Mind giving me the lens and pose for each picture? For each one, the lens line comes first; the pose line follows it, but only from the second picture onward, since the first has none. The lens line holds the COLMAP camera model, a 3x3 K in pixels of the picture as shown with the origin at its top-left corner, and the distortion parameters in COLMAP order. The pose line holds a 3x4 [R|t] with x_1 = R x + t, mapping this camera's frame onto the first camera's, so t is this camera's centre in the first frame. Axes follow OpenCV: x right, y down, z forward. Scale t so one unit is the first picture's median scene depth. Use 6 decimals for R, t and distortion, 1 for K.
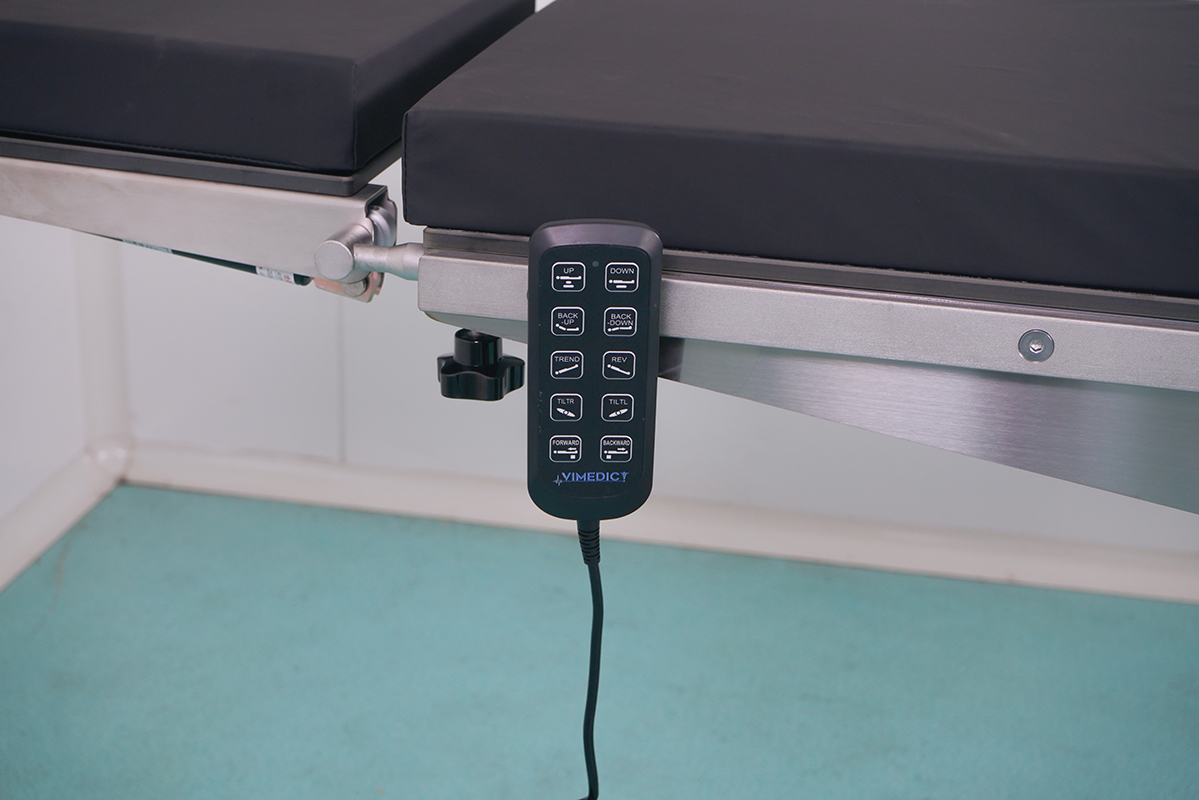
lens RADIAL K [[2030.0, 0, 598.6], [0, 2030.0, 398.2], [0, 0, 1]] dist [0.006648, 0.000000]
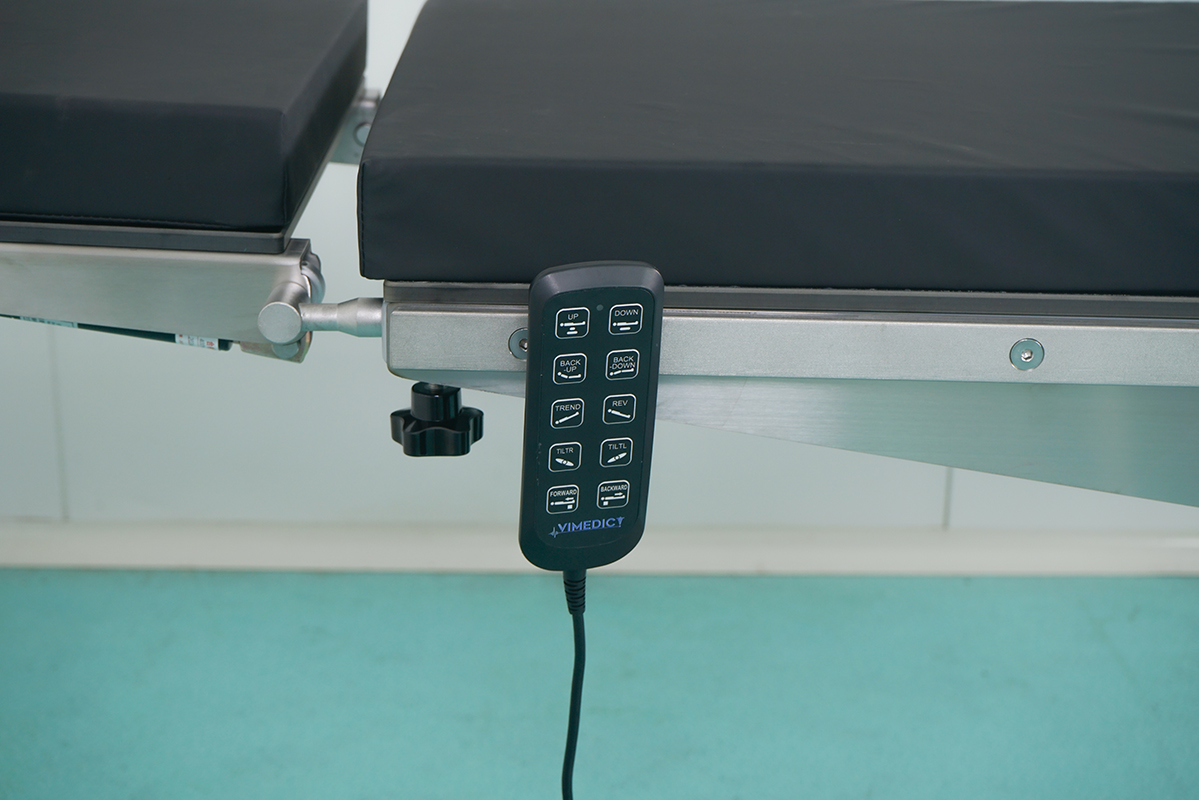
lens RADIAL K [[2030.0, 0, 598.7], [0, 2030.0, 402.5], [0, 0, 1]] dist [0.006648, 0.000000]
pose [[0.975381, -0.086793, 0.202728, -0.184686], [0.086739, 0.996189, 0.009171, -0.027352], [-0.202751, 0.008640, 0.979192, 0.046954]]
